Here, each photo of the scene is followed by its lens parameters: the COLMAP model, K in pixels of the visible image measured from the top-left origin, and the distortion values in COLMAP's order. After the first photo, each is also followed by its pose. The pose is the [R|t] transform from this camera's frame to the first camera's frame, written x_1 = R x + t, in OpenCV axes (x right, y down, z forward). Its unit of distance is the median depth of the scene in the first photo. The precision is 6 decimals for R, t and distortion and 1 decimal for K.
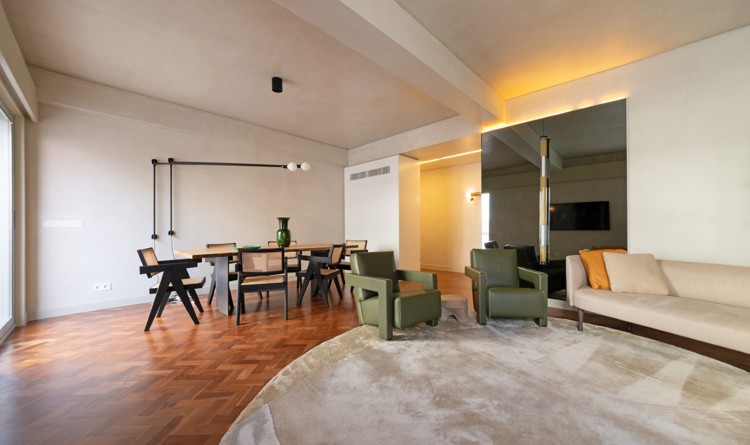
lens RADIAL K [[271.9, 0, 375.0], [0, 271.9, 222.5], [0, 0, 1]] dist [-0.000460, -0.000040]
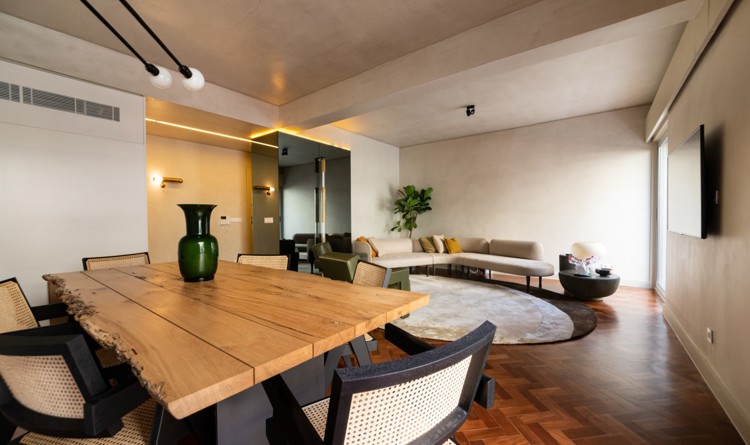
lens RADIAL K [[304.0, 0, 375.0], [0, 304.0, 222.5], [0, 0, 1]] dist [-0.001553, -0.000308]
pose [[-0.117418, -0.004806, 0.993071, -1.438177], [-0.017866, 0.999837, 0.002727, 0.000384], [-0.992922, -0.017422, -0.117485, 1.434599]]
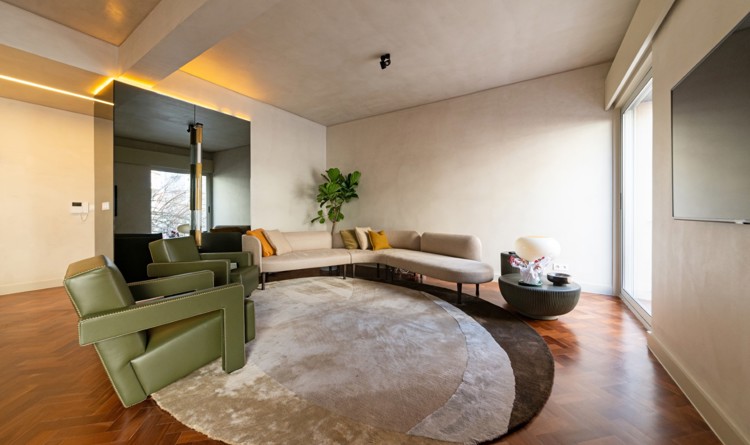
lens RADIAL K [[267.5, 0, 372.5], [0, 267.5, 211.5], [0, 0, 1]] dist [0.000153, 0.000038]
pose [[-0.182462, 0.012694, 0.983131, -0.754333], [-0.020712, 0.999645, -0.016752, 0.025538], [-0.982995, -0.023420, -0.182134, 0.831052]]
